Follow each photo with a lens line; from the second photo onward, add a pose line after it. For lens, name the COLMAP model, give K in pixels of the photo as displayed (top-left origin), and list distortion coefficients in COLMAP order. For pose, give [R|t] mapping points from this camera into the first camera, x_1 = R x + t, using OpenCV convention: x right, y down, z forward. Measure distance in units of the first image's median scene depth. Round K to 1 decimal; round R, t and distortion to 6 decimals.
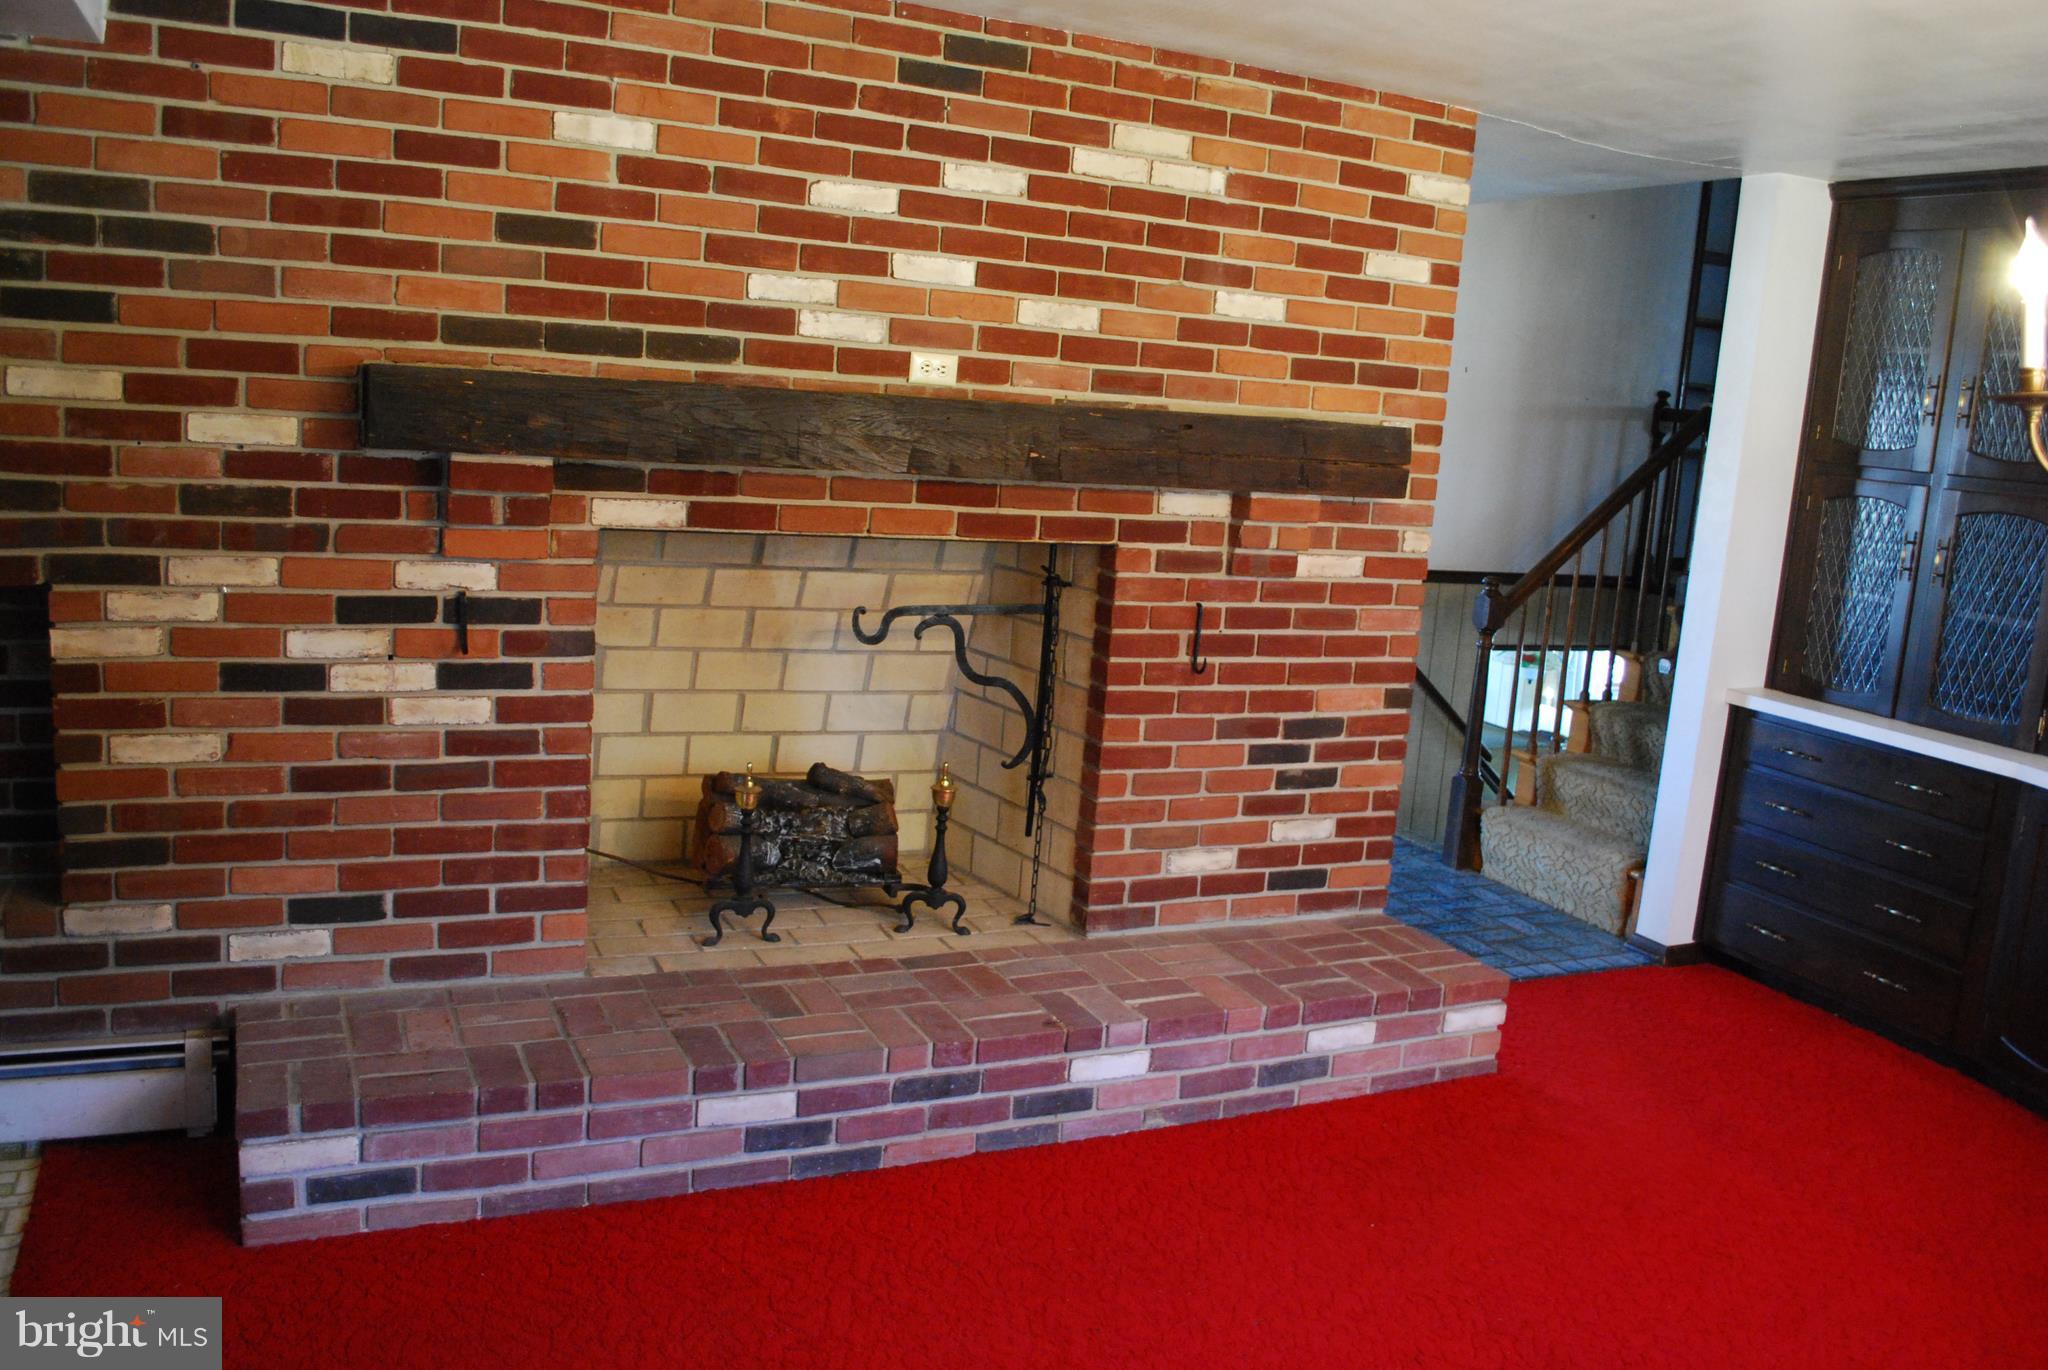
lens RADIAL K [[1693.8, 0, 1024.0], [0, 1693.8, 685.0], [0, 0, 1]] dist [0.004379, -0.000080]
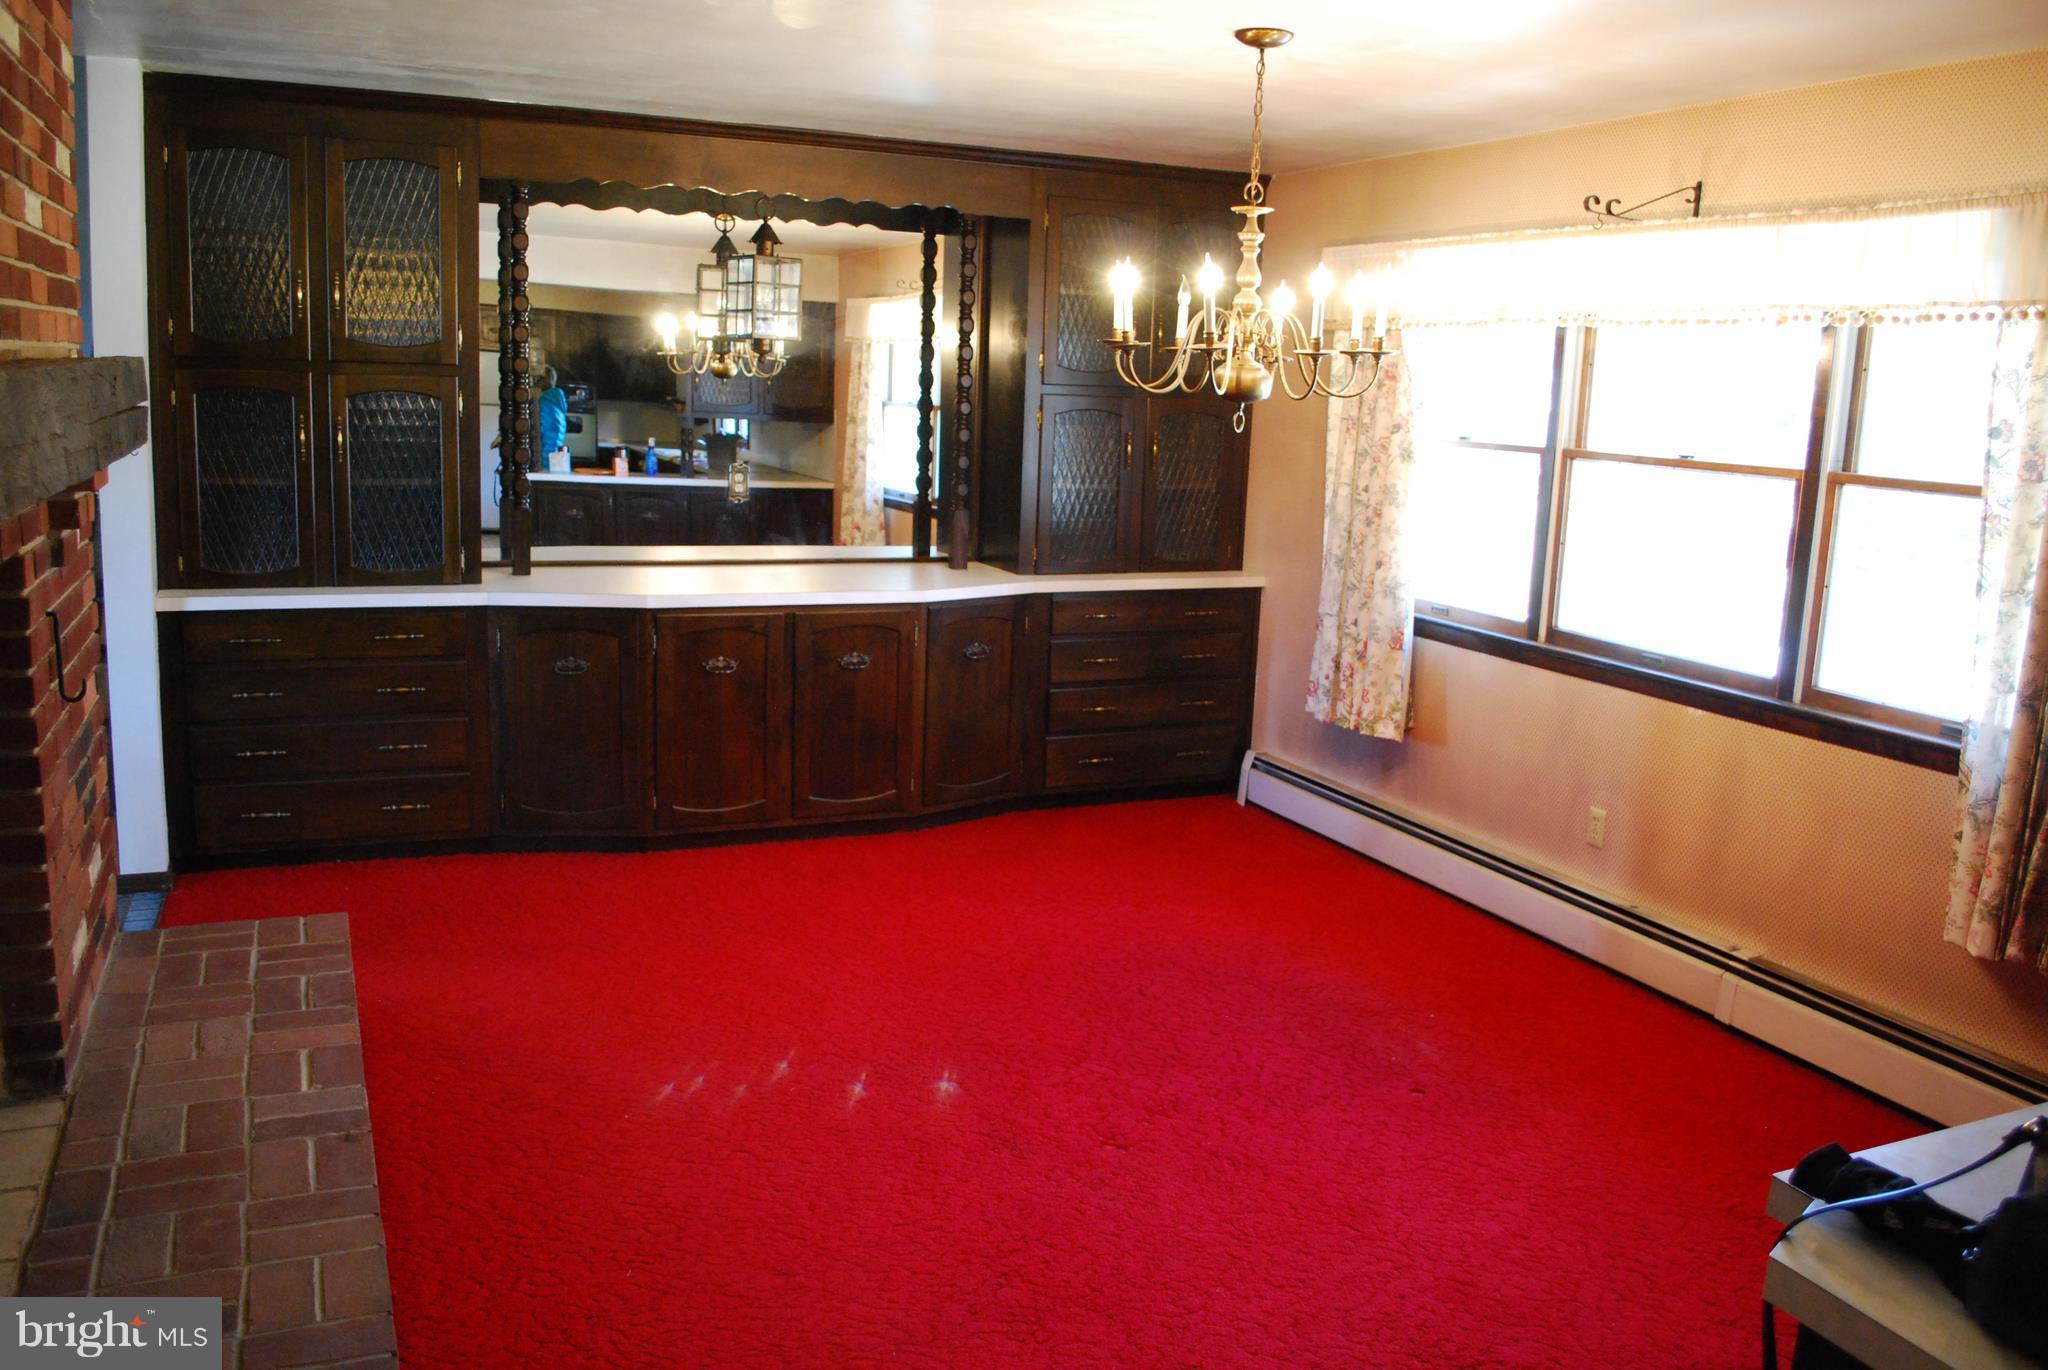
lens RADIAL K [[1693.8, 0, 1024.0], [0, 1693.8, 685.0], [0, 0, 1]] dist [0.004379, -0.000080]
pose [[0.032063, -0.248234, 0.968169, -0.602831], [0.133376, 0.961067, 0.241996, -0.136473], [-0.990547, 0.121371, 0.063923, 0.524213]]
